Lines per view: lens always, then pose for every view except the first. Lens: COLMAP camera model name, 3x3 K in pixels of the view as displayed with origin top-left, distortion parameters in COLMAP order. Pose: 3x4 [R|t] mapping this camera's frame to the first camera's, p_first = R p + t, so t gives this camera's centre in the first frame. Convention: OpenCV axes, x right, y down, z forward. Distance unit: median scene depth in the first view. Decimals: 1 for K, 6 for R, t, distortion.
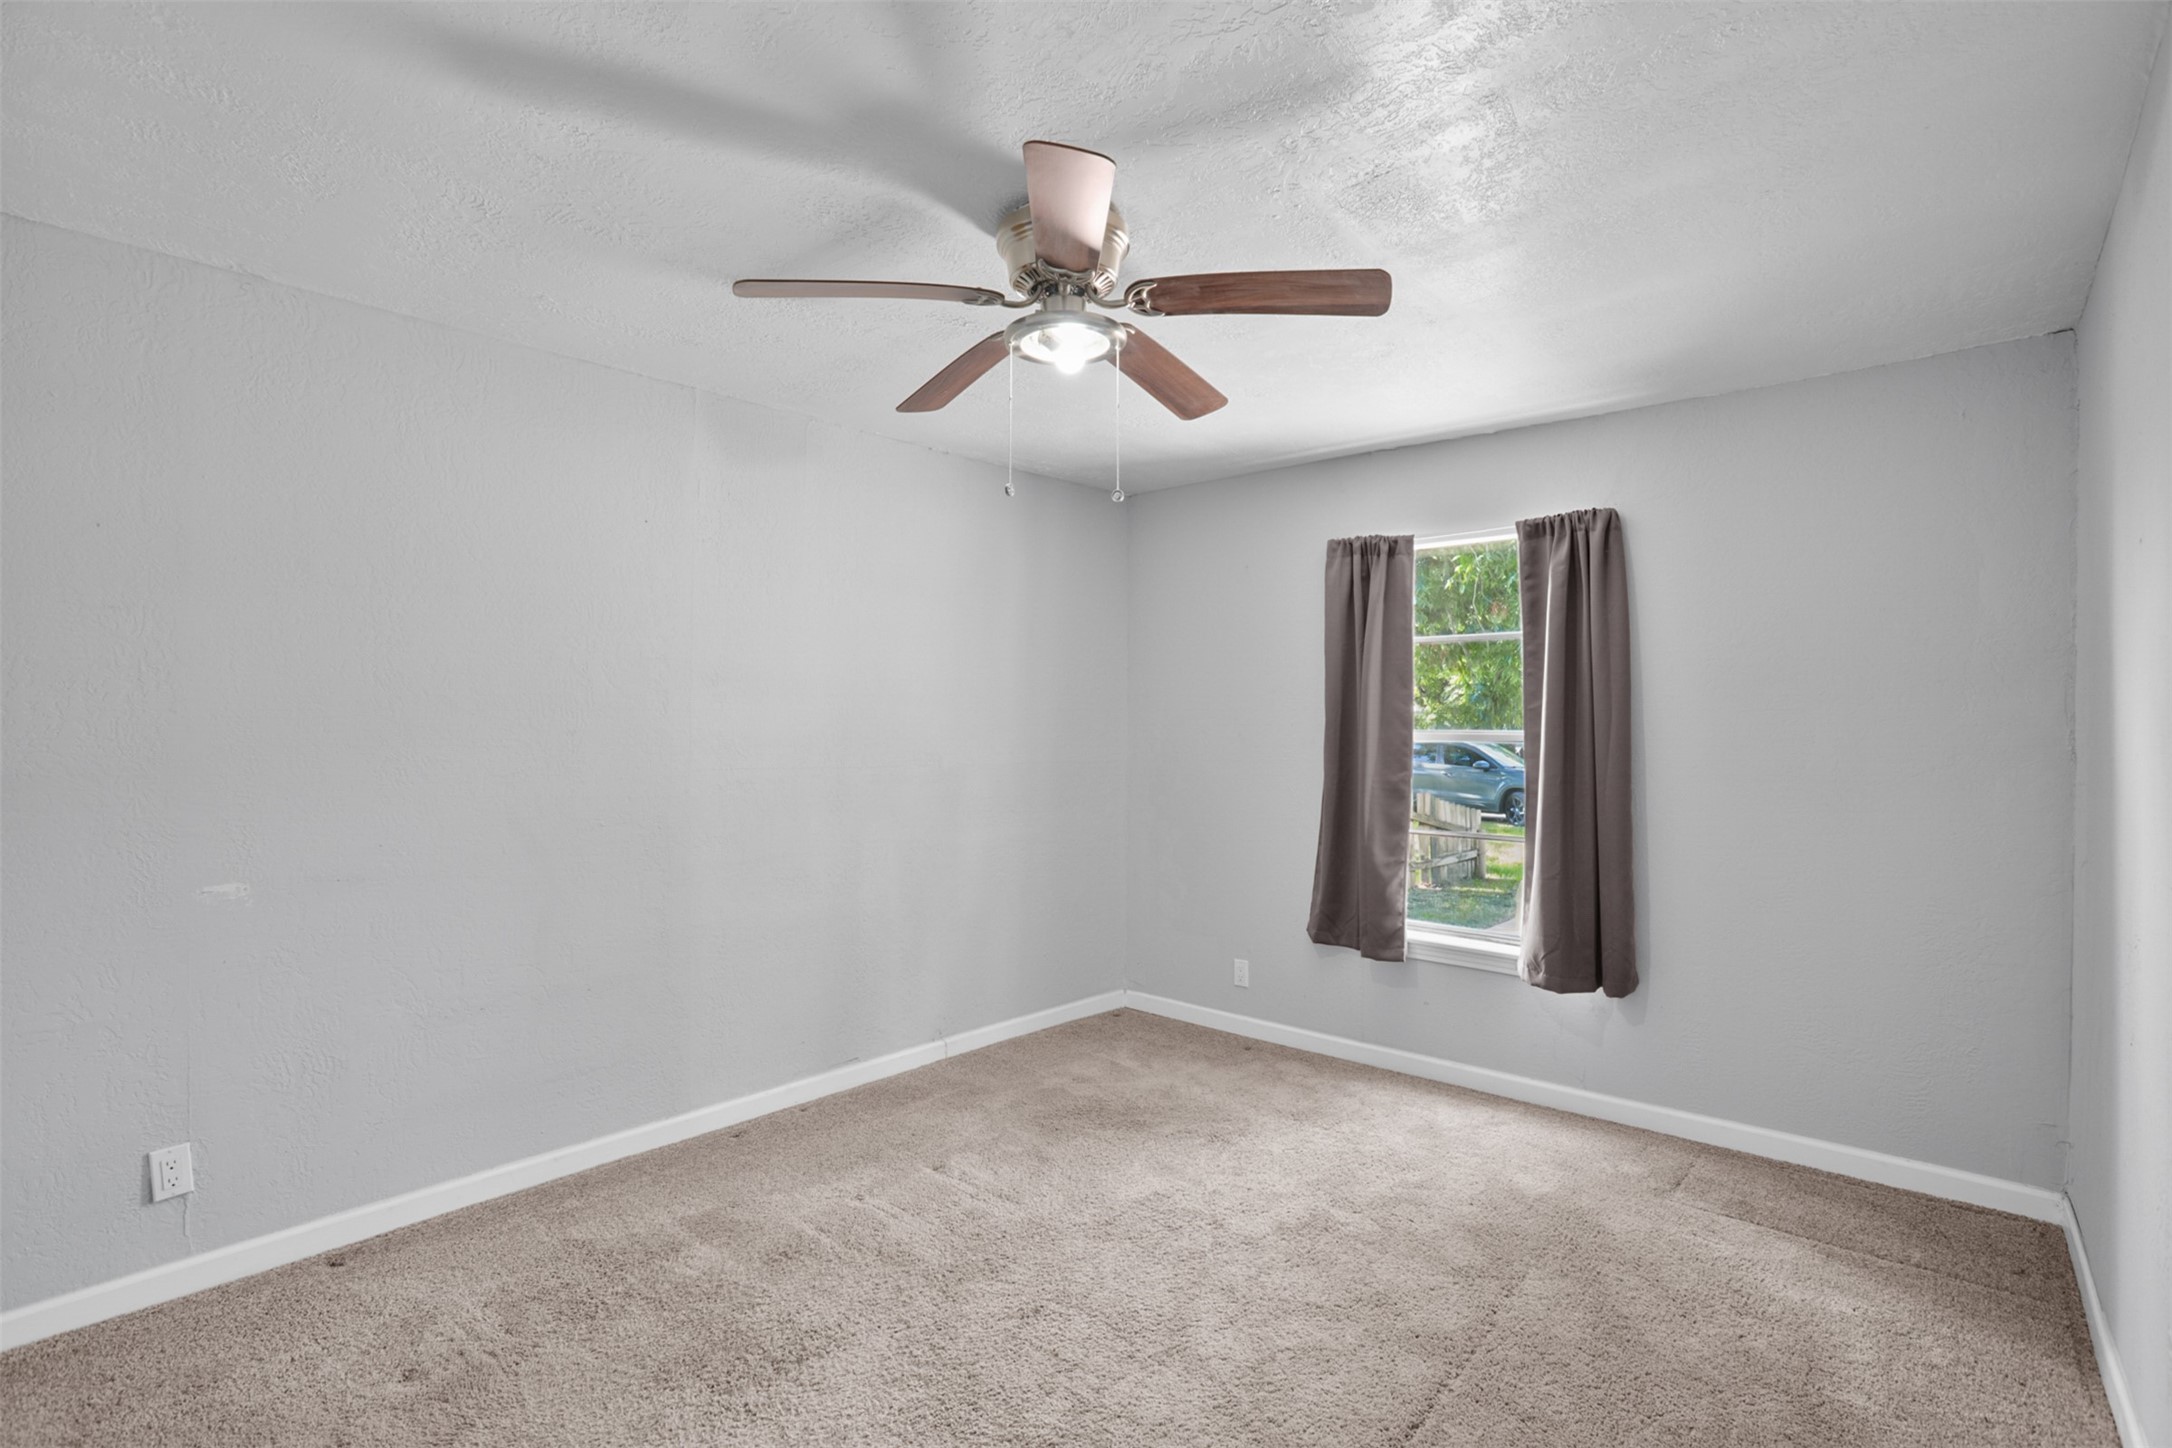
lens RADIAL K [[1011.4, 0, 1084.0], [0, 1011.4, 731.2], [0, 0, 1]] dist [-0.053864, 0.021525]
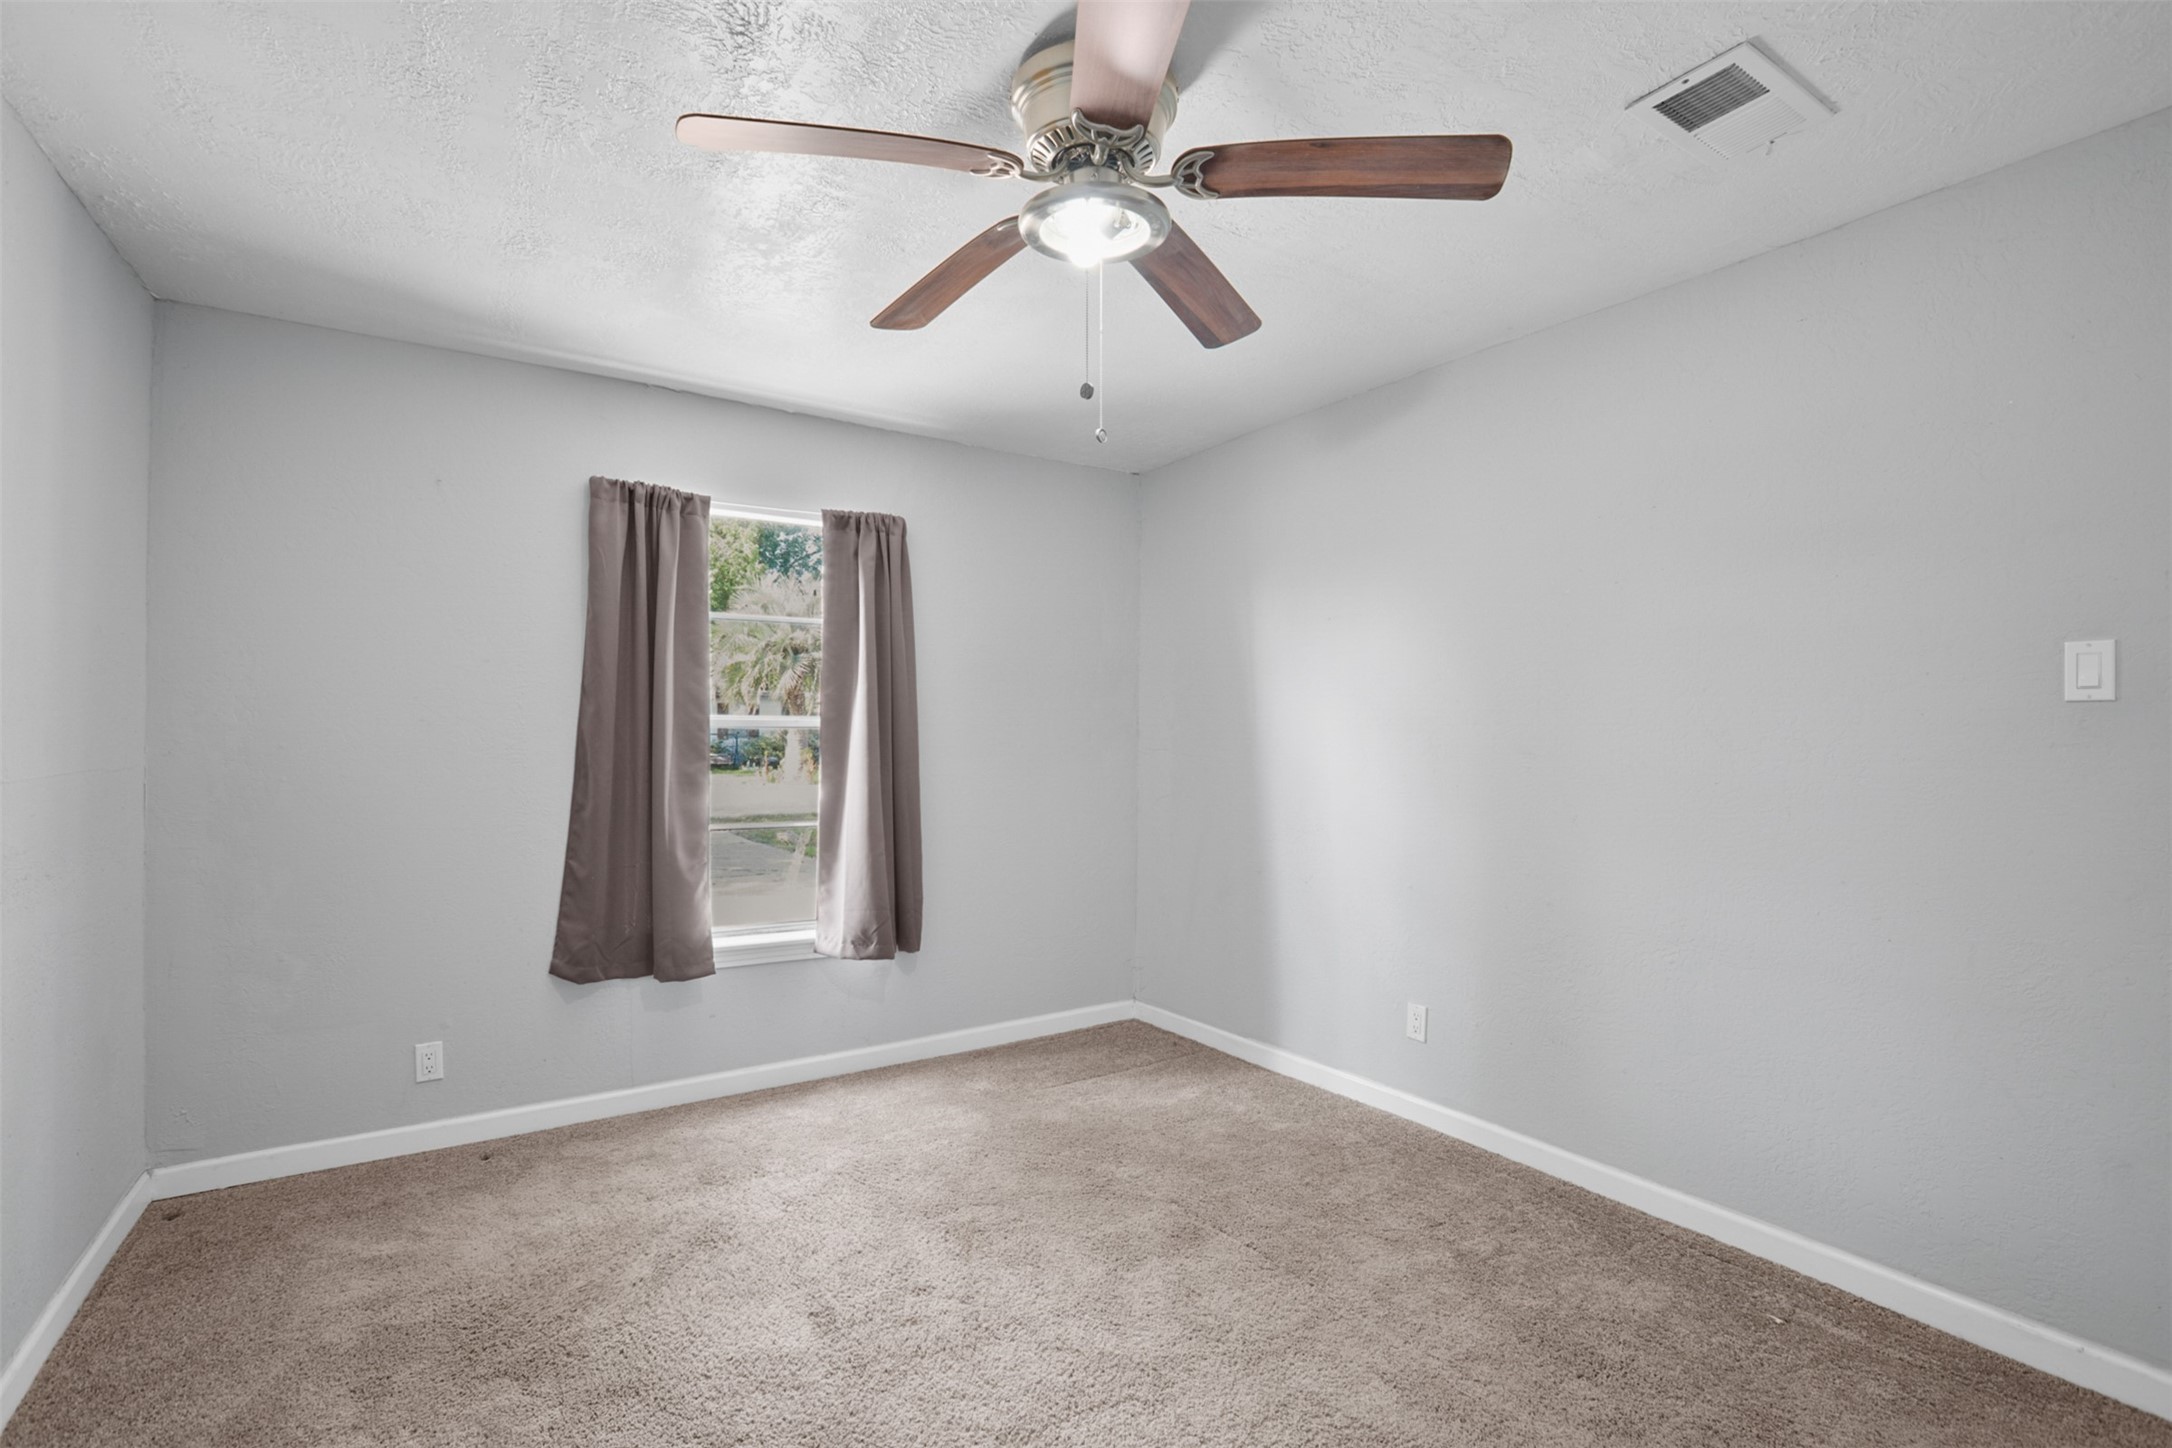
lens RADIAL K [[1011.4, 0, 1084.0], [0, 1011.4, 731.2], [0, 0, 1]] dist [-0.053864, 0.021525]
pose [[0.249446, -0.009062, 0.968346, -0.491149], [-0.001328, 0.999952, 0.009699, 0.004496], [-0.968388, -0.003705, 0.249422, 0.489687]]
